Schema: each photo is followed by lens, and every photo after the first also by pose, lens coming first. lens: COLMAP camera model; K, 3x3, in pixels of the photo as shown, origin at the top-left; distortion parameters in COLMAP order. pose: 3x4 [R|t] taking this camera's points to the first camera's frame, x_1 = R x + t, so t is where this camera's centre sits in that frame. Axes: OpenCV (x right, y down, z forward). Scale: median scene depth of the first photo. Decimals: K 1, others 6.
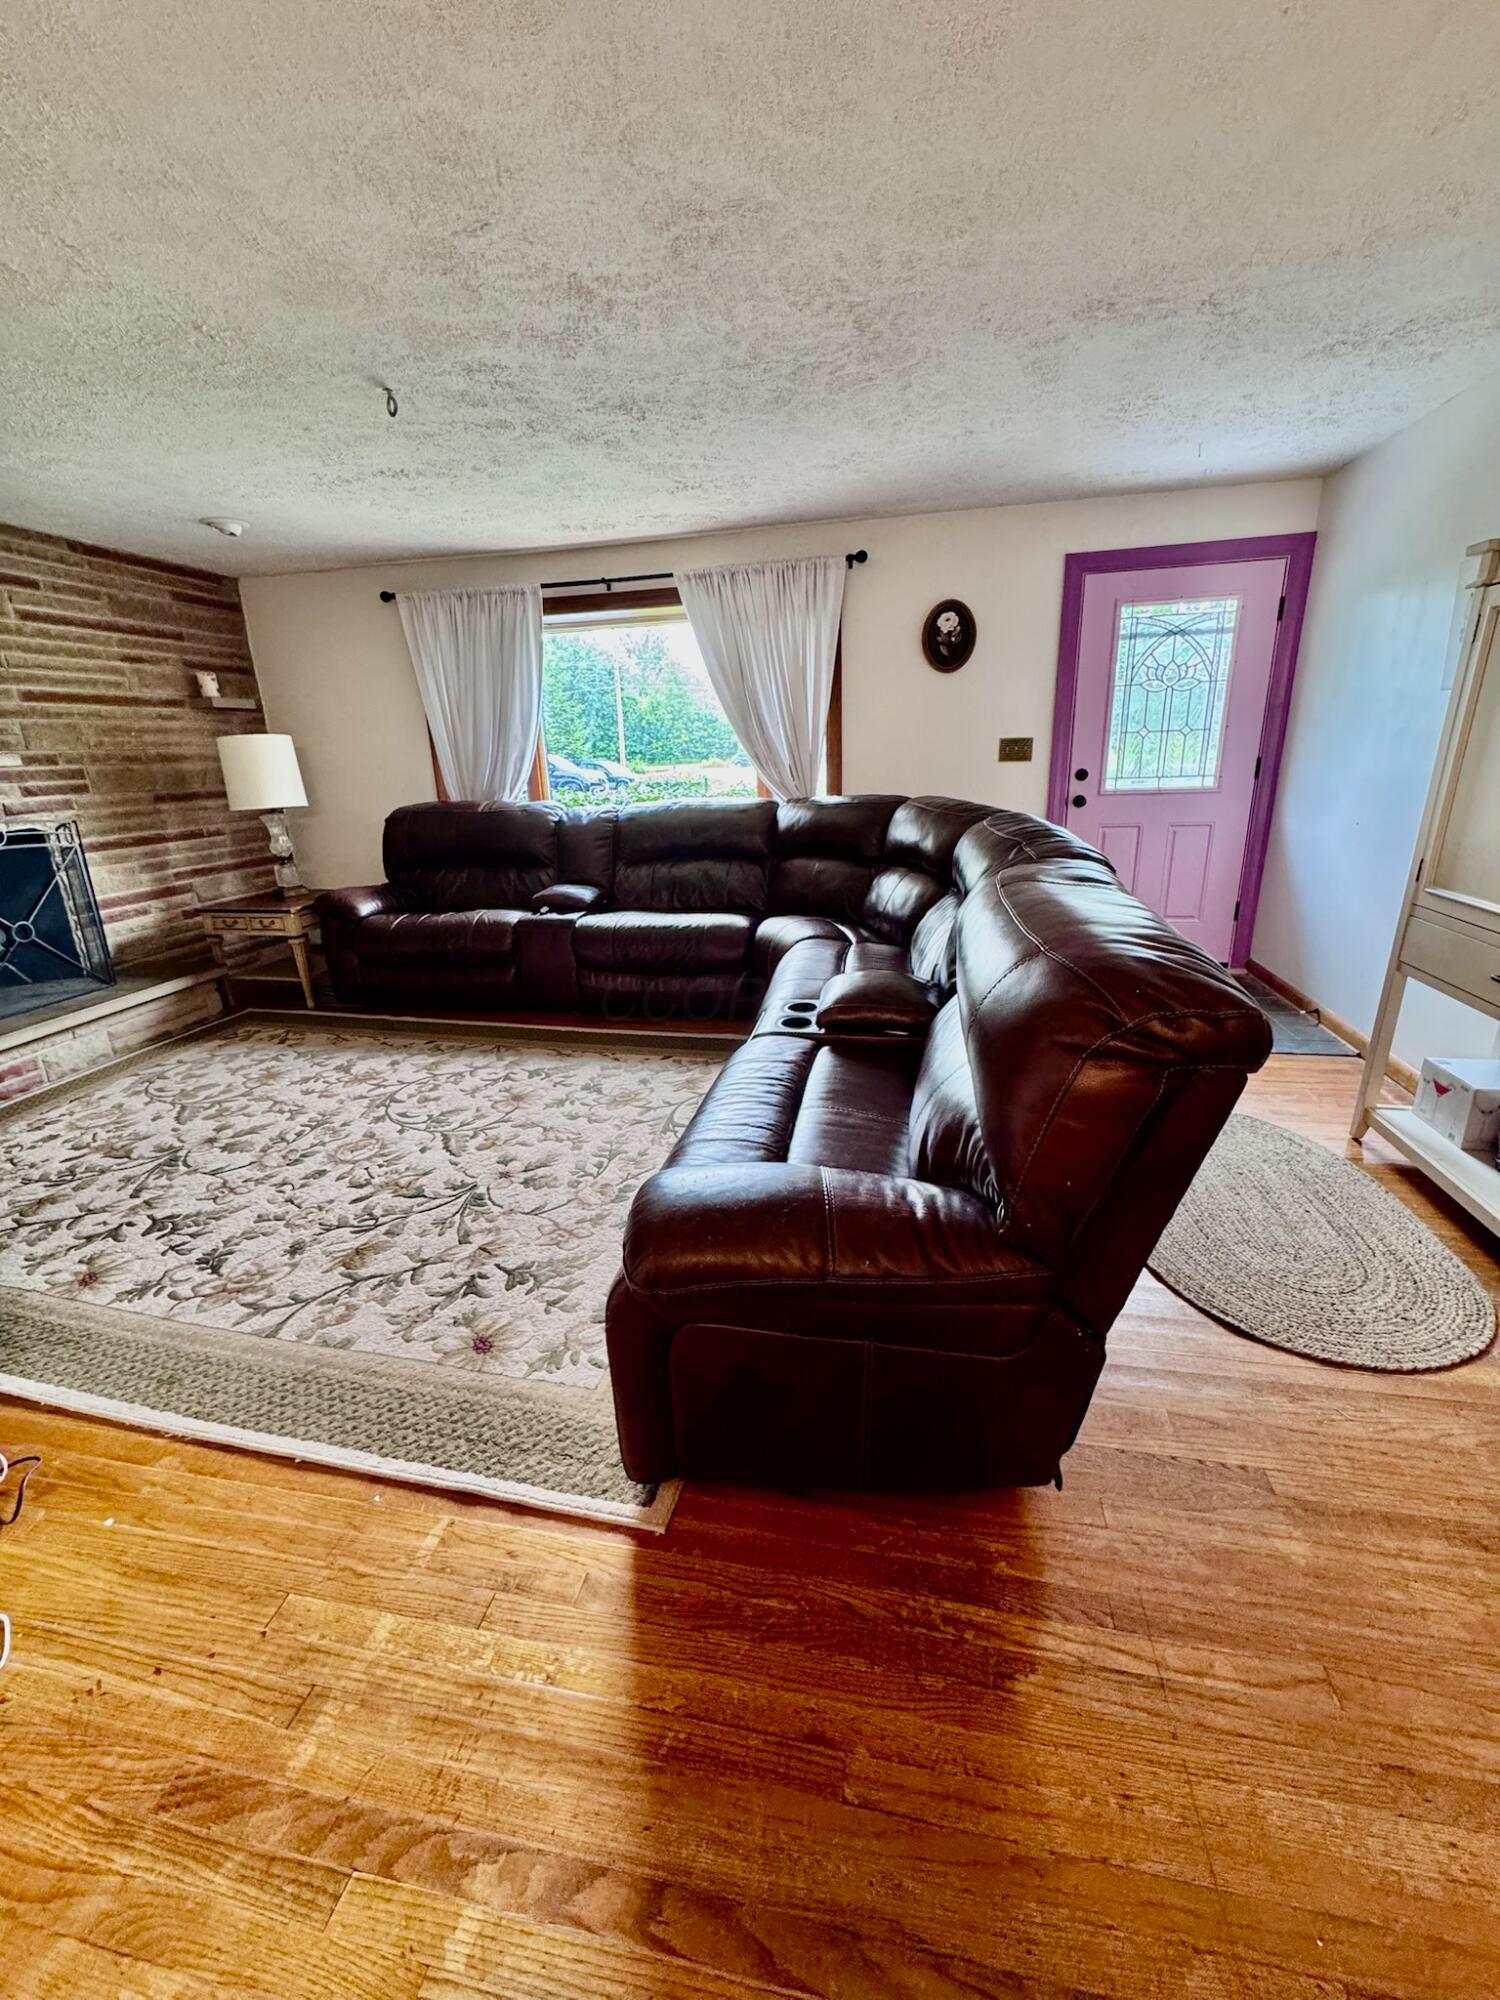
lens RADIAL K [[793.9, 0, 751.0], [0, 793.9, 996.6], [0, 0, 1]] dist [-0.004669, 0.000661]
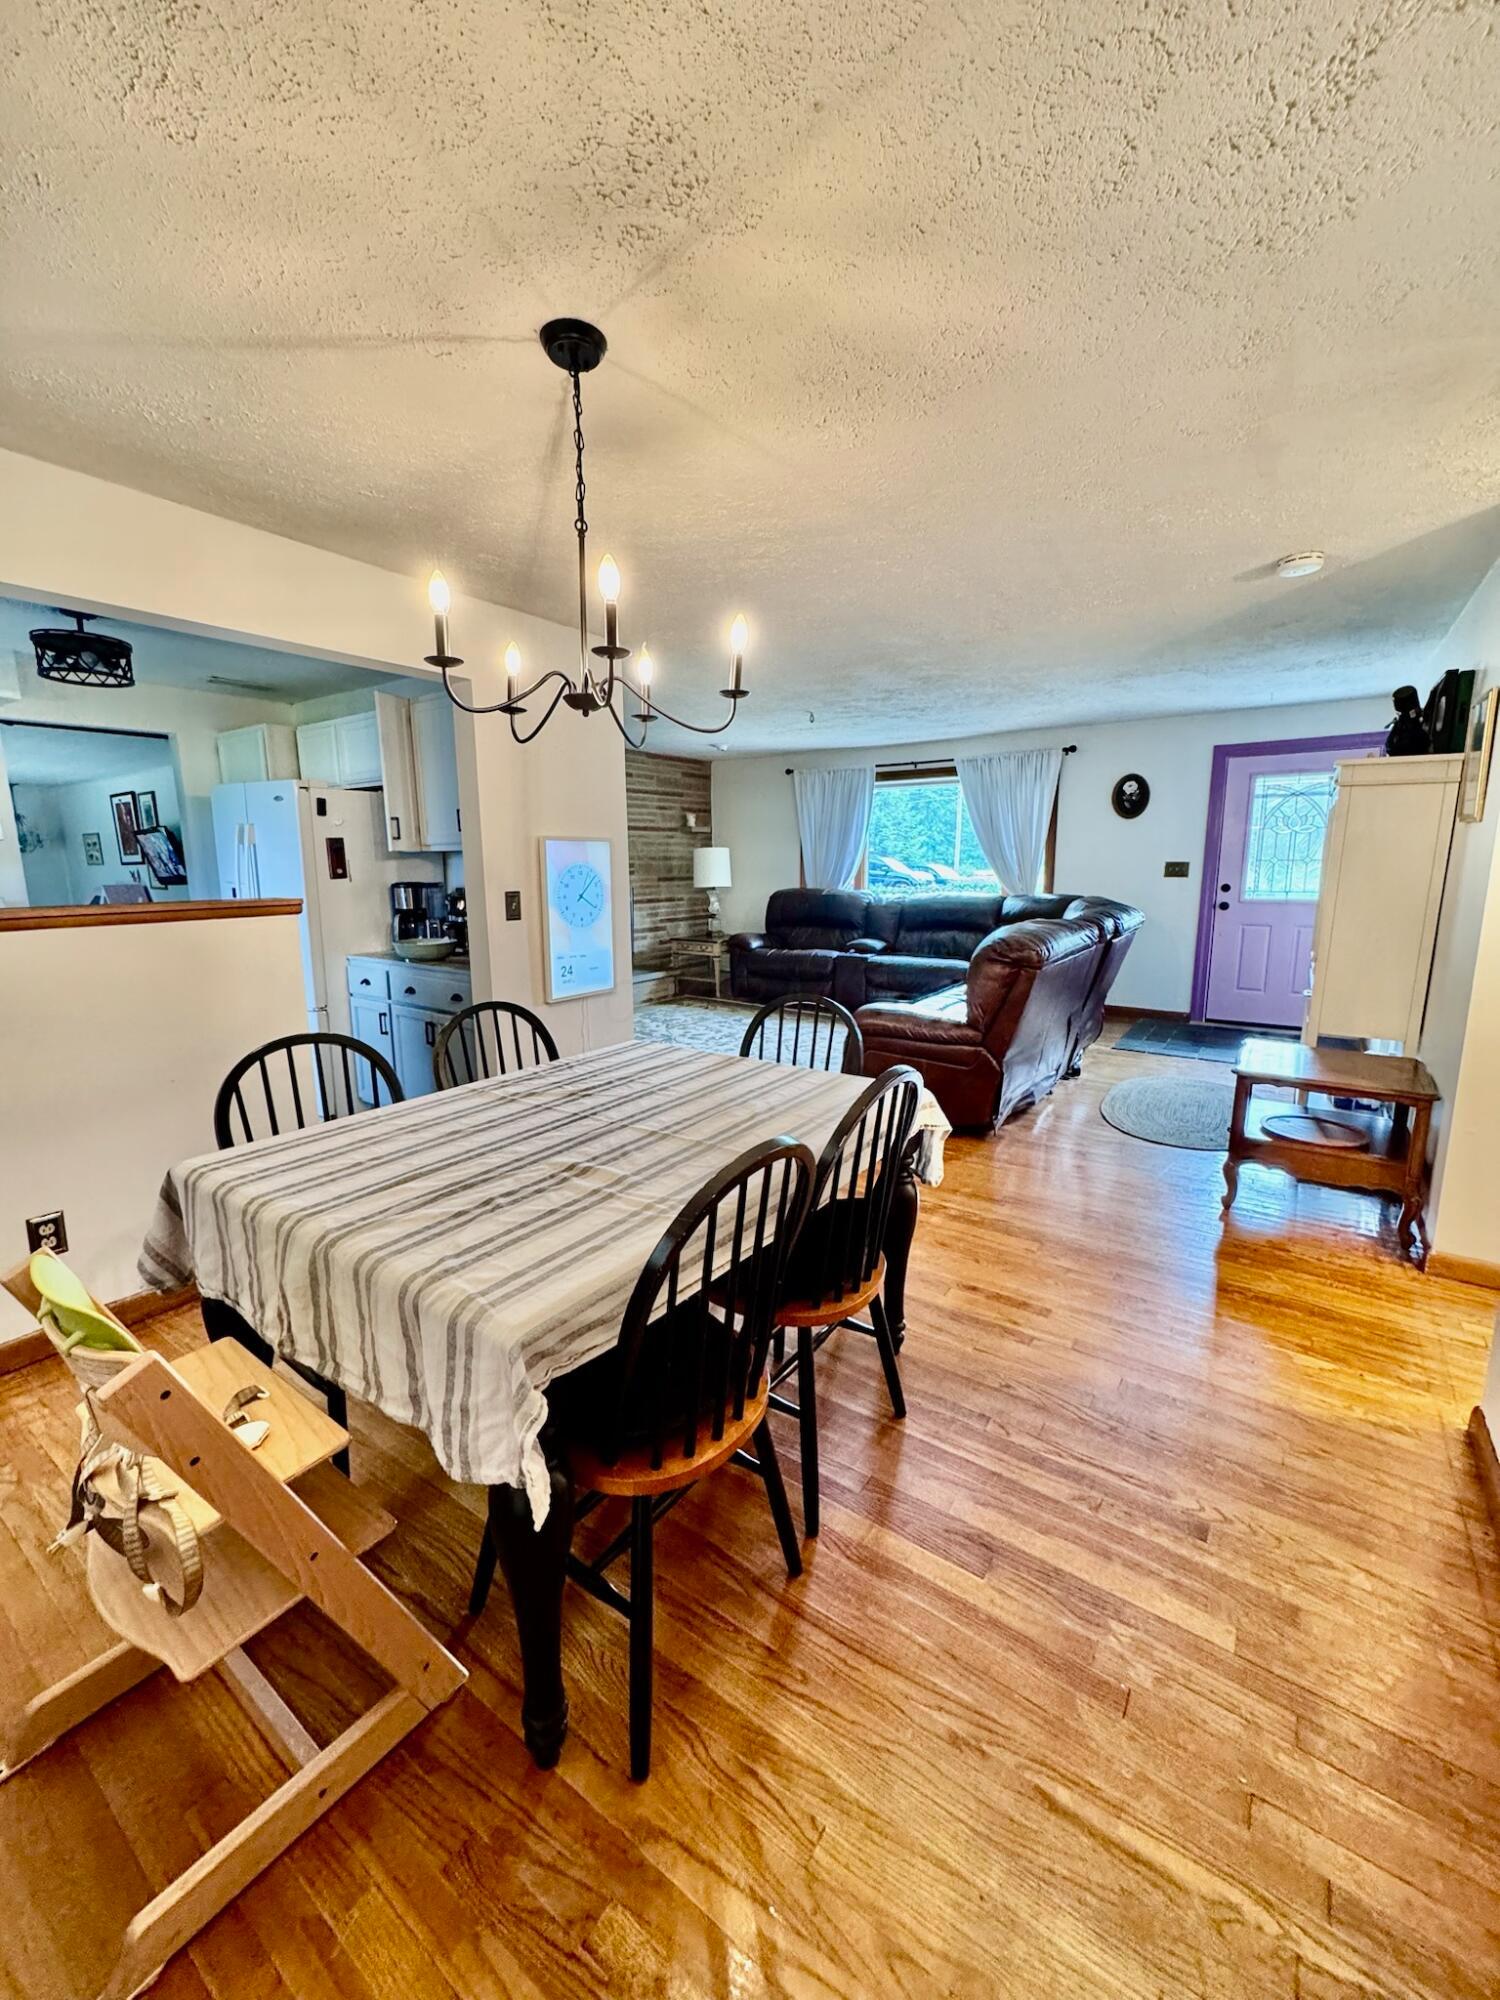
lens RADIAL K [[793.9, 0, 746.7], [0, 793.9, 997.1], [0, 0, 1]] dist [-0.004669, 0.000661]
pose [[0.914052, 0.096452, -0.393962, 0.211949], [-0.143221, 0.985496, -0.091019, 0.173893], [0.379470, 0.139619, 0.914609, -0.627218]]
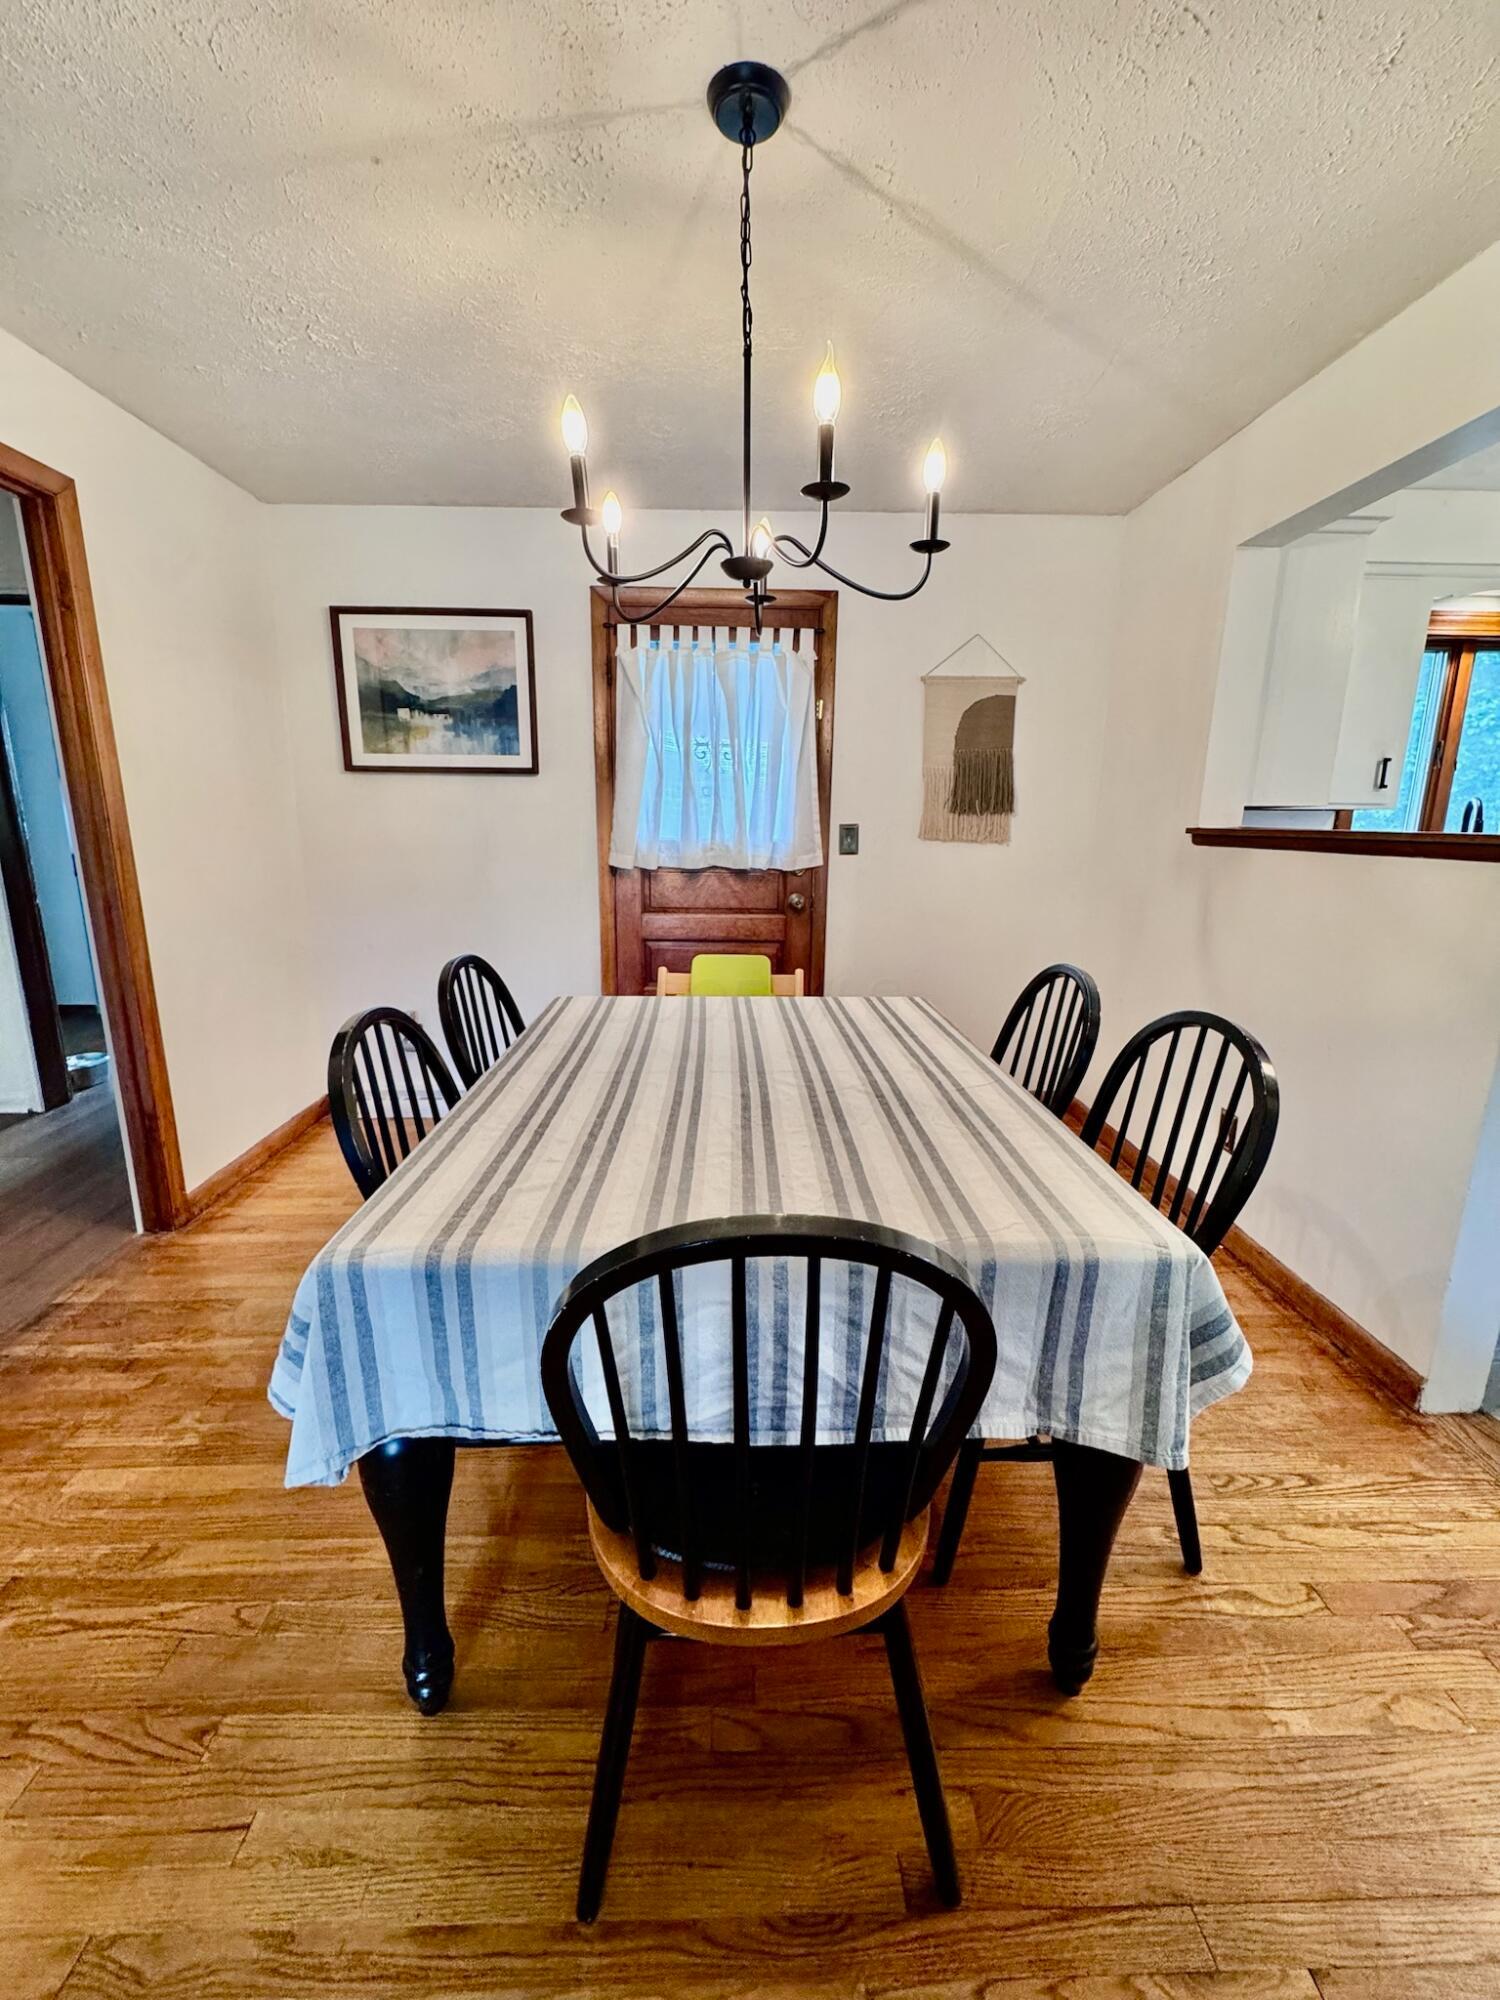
lens RADIAL K [[793.9, 0, 752.2], [0, 793.9, 1001.5], [0, 0, 1]] dist [-0.004669, 0.000661]
pose [[-0.975297, 0.075180, -0.207708, 0.043905], [-0.040801, 0.862812, 0.503875, -0.012007], [0.217095, 0.499903, -0.838431, 0.068687]]
